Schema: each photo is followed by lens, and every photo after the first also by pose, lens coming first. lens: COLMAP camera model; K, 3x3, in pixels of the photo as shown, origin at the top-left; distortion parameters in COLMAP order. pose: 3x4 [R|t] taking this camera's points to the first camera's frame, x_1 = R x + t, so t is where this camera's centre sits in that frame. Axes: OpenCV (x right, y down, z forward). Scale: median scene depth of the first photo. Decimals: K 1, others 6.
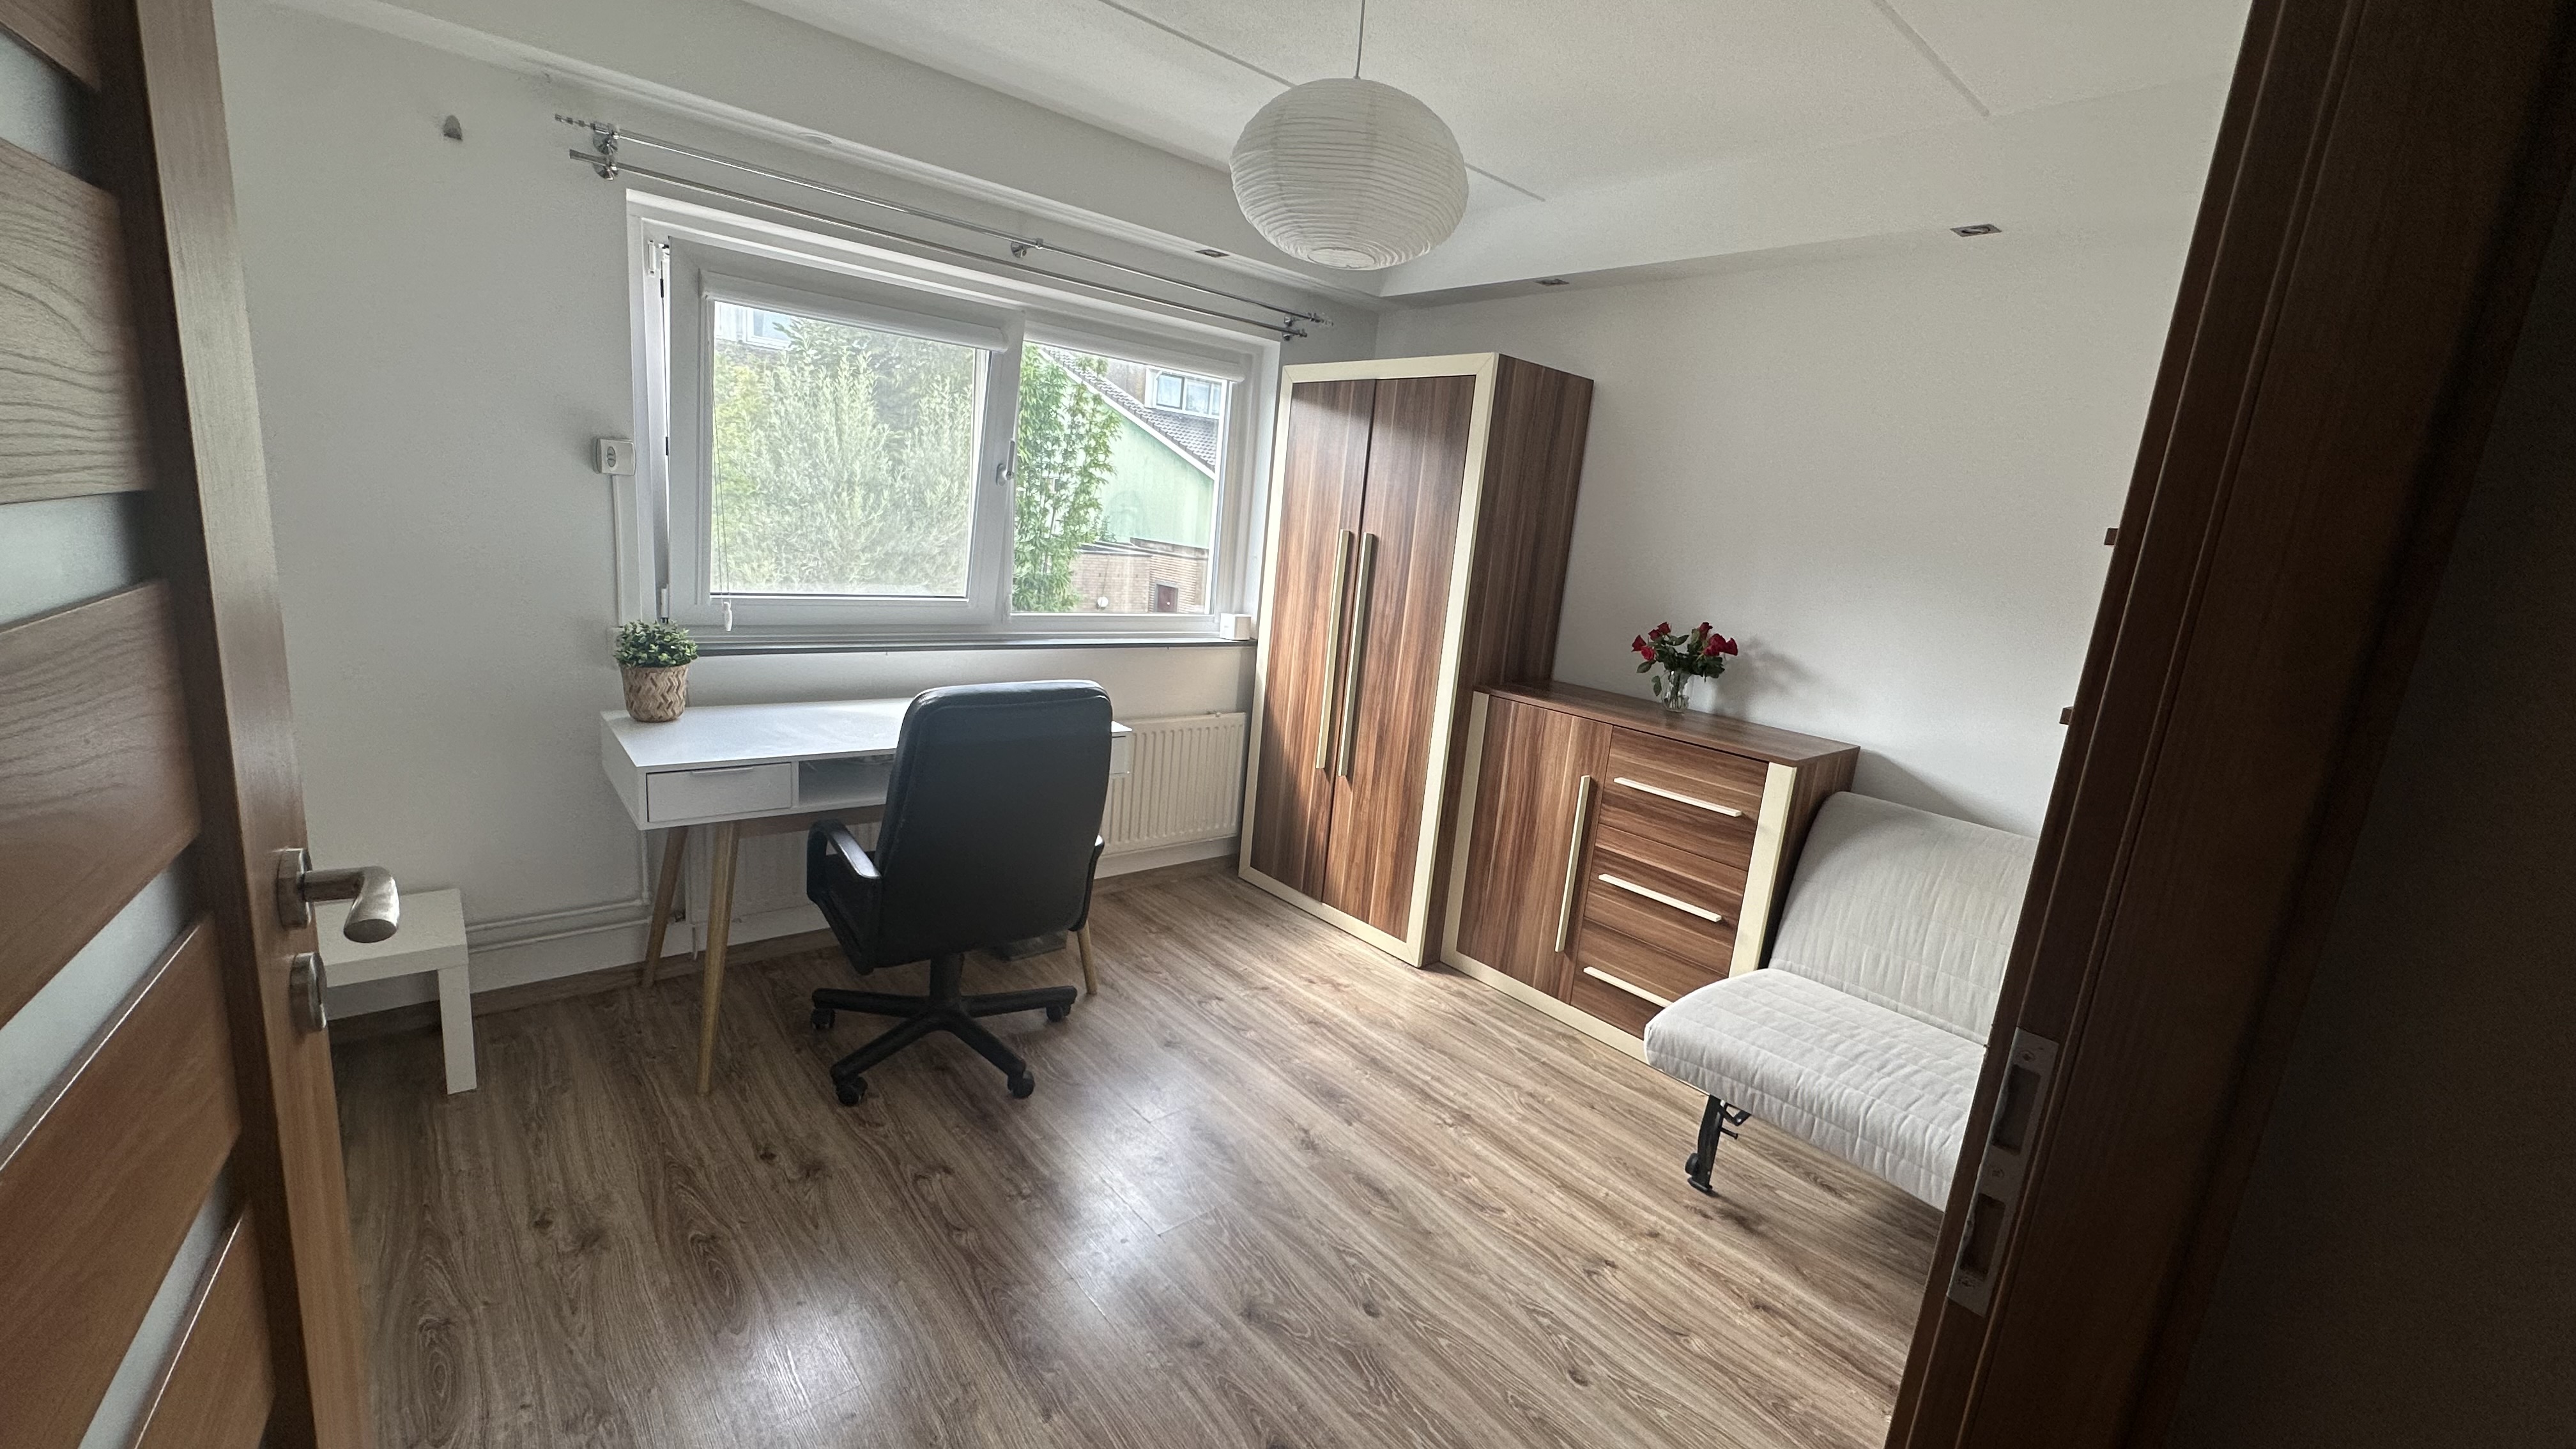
lens RADIAL K [[1034.3, 0, 1290.2], [0, 1034.3, 724.0], [0, 0, 1]] dist [0.003631, -0.002167]
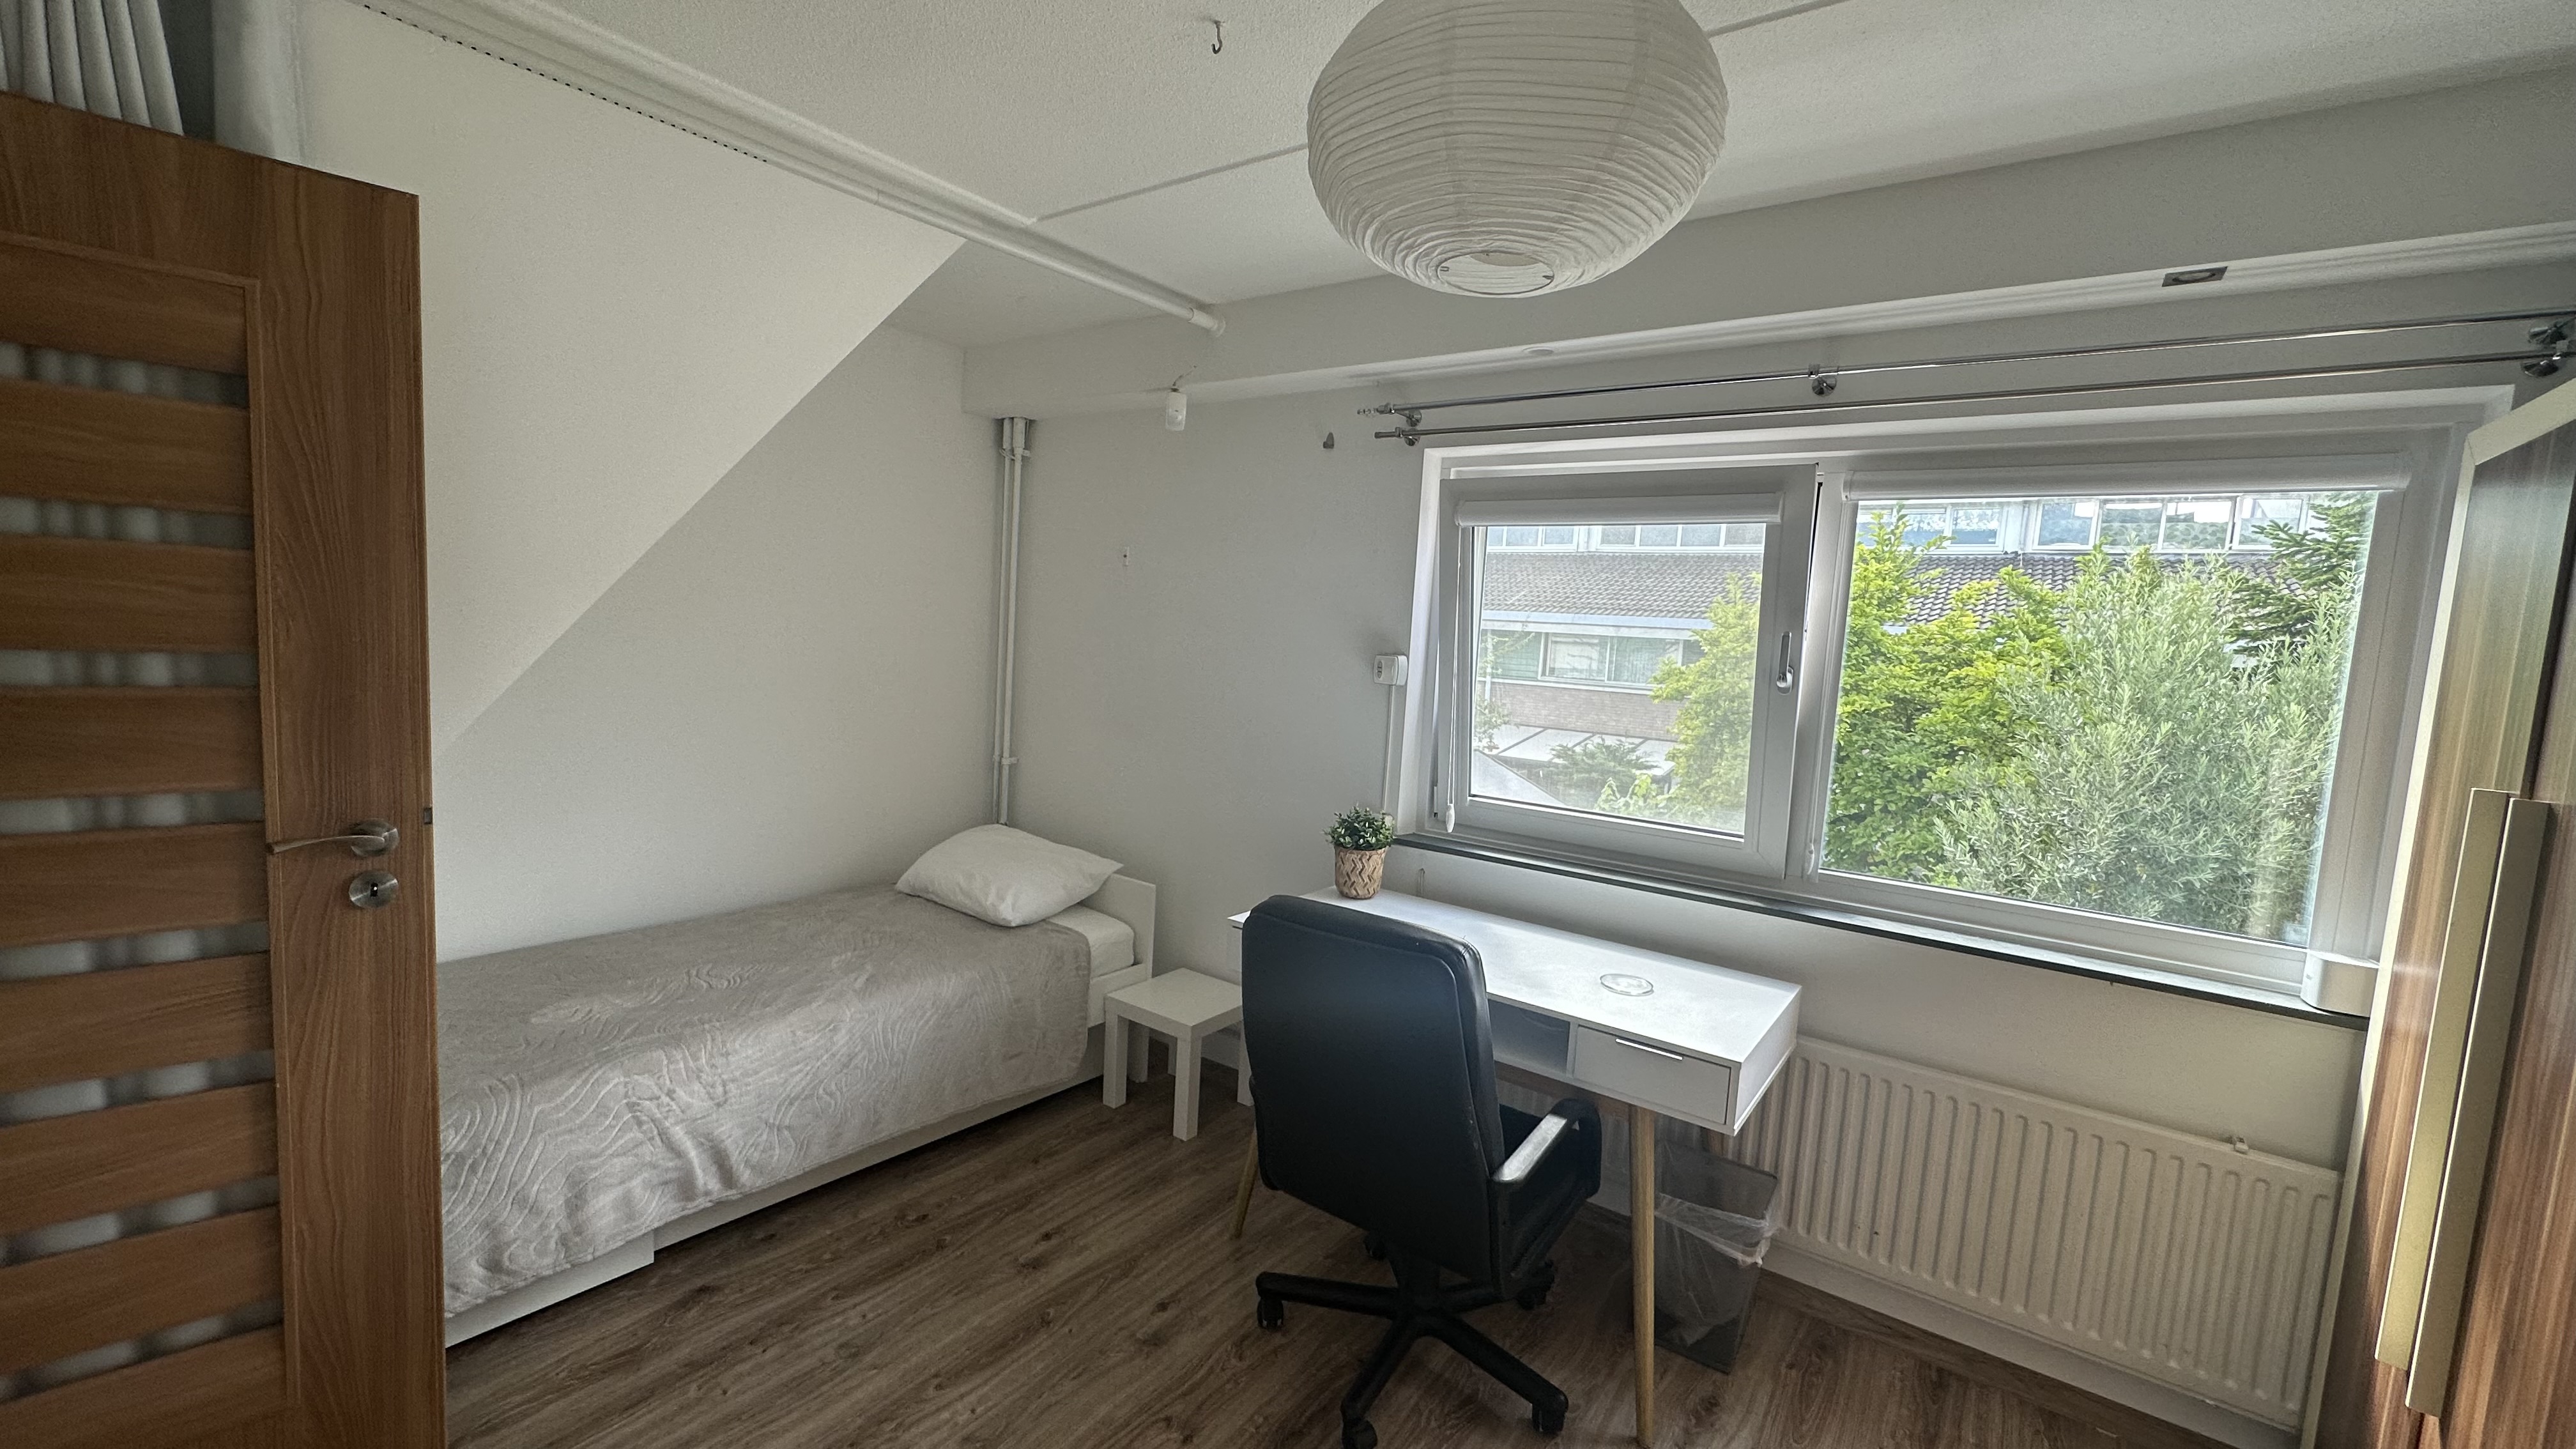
lens RADIAL K [[1034.3, 0, 1284.6], [0, 1034.3, 728.2], [0, 0, 1]] dist [0.003631, -0.002167]
pose [[0.231459, 0.013038, -0.972757, 0.453164], [-0.234096, 0.971276, -0.042683, -0.114310], [0.944259, 0.237598, 0.227863, 0.624783]]
